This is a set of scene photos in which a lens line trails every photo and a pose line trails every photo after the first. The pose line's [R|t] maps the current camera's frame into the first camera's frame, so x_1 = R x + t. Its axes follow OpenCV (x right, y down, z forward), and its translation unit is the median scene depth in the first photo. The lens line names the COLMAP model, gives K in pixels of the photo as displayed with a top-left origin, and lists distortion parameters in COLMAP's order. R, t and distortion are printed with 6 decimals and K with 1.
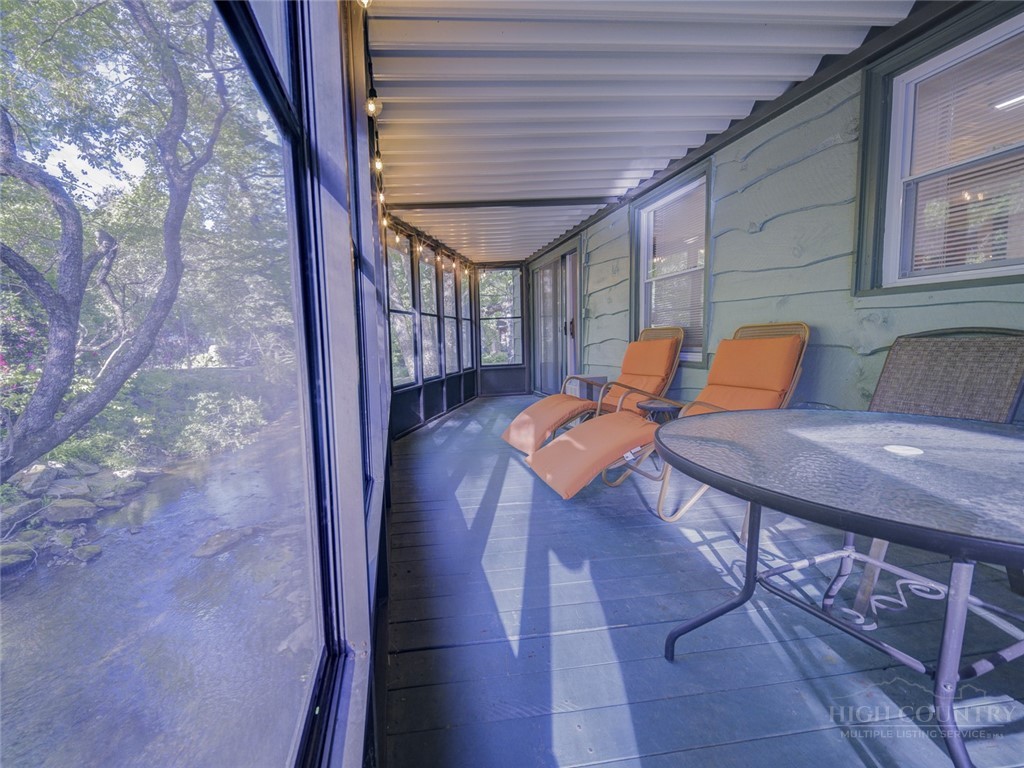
lens RADIAL K [[455.0, 0, 493.7], [0, 455.0, 373.4], [0, 0, 1]] dist [0.016090, -0.012127]
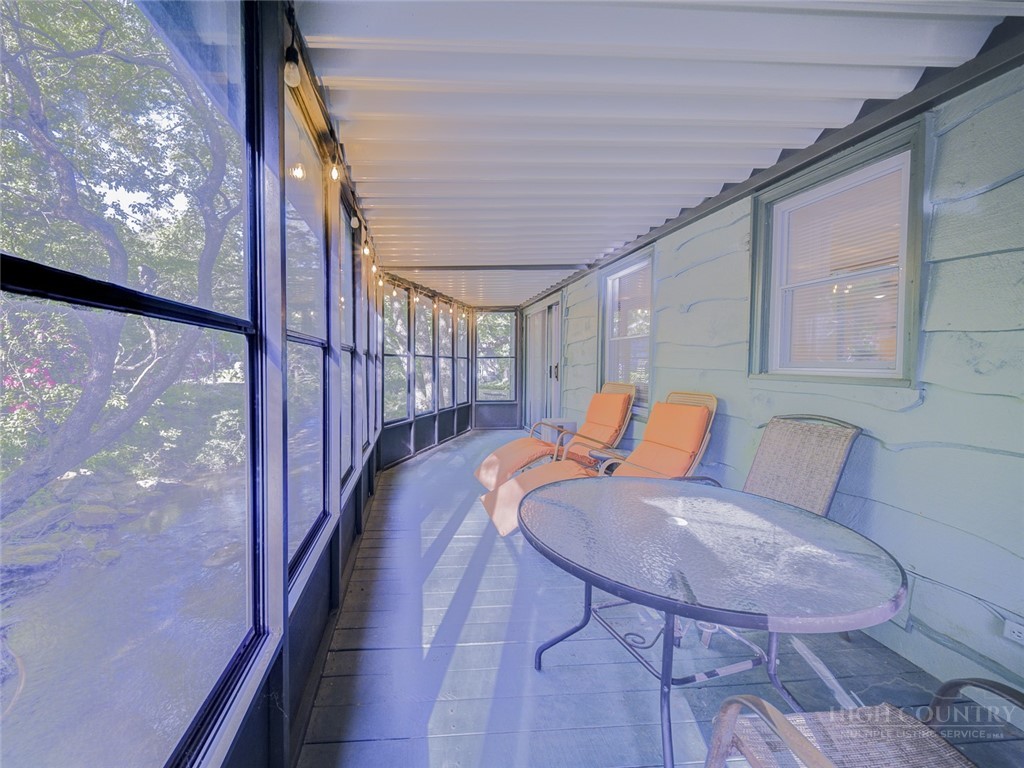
lens RADIAL K [[455.0, 0, 493.7], [0, 455.0, 373.4], [0, 0, 1]] dist [0.016090, -0.012127]
pose [[0.998211, 0.041291, -0.043249, 0.063075], [-0.043405, 0.997849, -0.049125, -0.032966], [0.041128, 0.050915, 0.997856, -0.078399]]
